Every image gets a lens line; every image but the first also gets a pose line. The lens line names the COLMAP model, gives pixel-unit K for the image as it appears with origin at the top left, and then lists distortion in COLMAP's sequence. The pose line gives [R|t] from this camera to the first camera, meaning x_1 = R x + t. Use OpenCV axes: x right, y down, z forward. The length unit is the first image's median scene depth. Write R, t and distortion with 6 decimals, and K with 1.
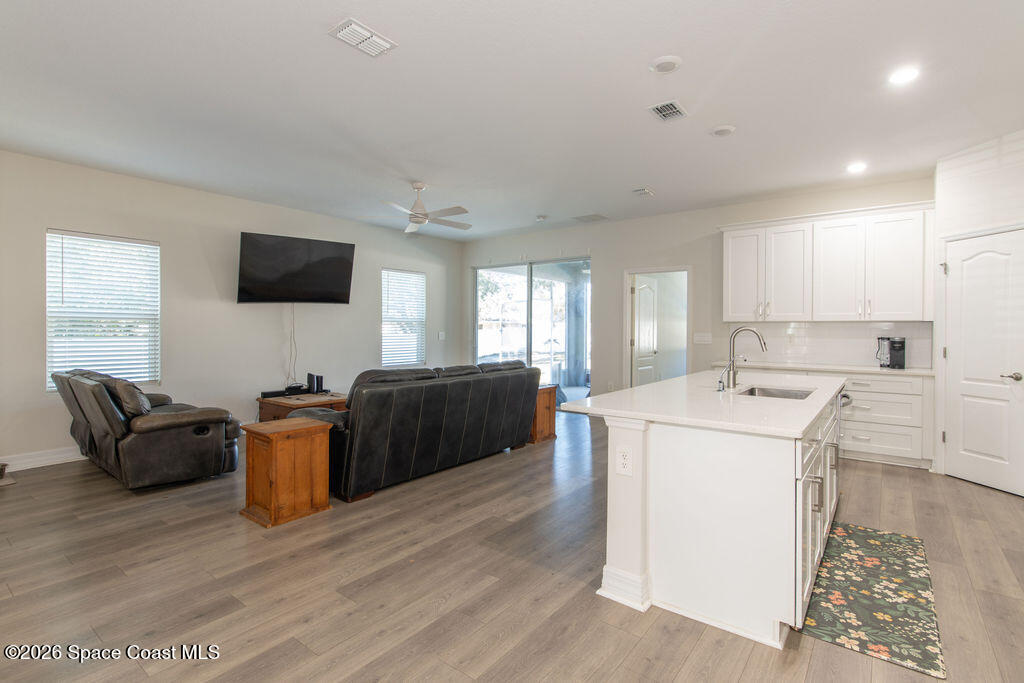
lens RADIAL K [[495.2, 0, 509.4], [0, 495.2, 329.1], [0, 0, 1]] dist [-0.003422, -0.011430]
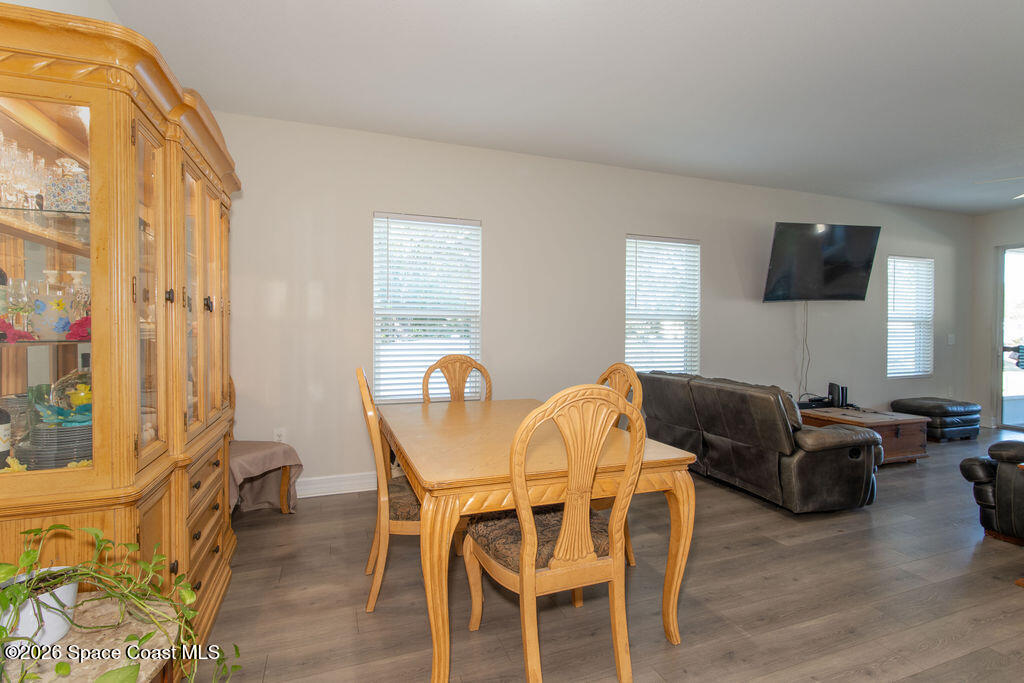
lens RADIAL K [[495.2, 0, 509.4], [0, 495.2, 329.1], [0, 0, 1]] dist [-0.003422, -0.011430]
pose [[0.837185, 0.002009, -0.546916, -0.458970], [-0.001883, 0.999998, 0.000791, -0.003537], [0.546917, 0.000367, 0.837187, -0.014670]]
